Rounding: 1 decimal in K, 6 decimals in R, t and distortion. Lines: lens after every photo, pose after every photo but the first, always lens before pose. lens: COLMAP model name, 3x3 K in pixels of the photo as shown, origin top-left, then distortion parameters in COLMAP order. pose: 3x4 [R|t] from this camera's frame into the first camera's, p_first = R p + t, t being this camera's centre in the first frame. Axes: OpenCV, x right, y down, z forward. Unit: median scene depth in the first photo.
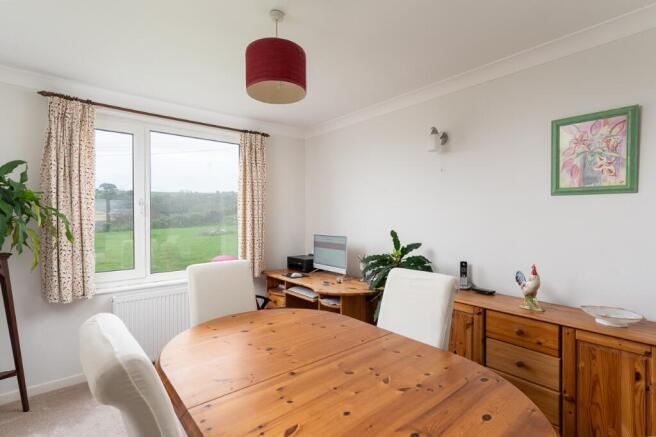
lens RADIAL K [[315.8, 0, 321.2], [0, 315.8, 219.0], [0, 0, 1]] dist [0.006614, 0.000502]
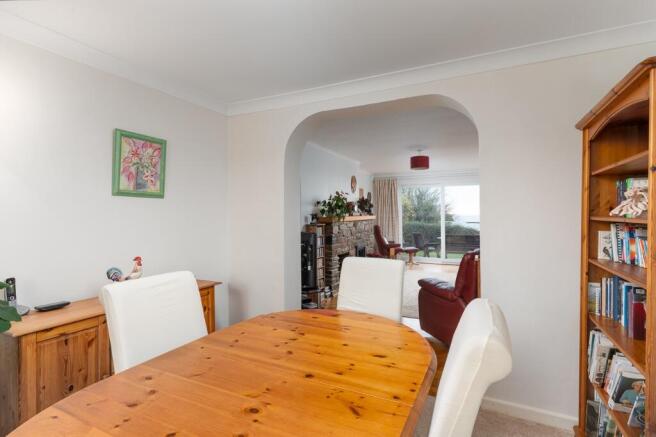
lens RADIAL K [[315.8, 0, 322.0], [0, 315.8, 215.2], [0, 0, 1]] dist [0.006614, 0.000502]
pose [[-0.377128, -0.002642, 0.926158, -0.620861], [0.012829, 0.999885, 0.008077, -0.005839], [-0.926072, 0.014928, -0.377050, 0.817532]]
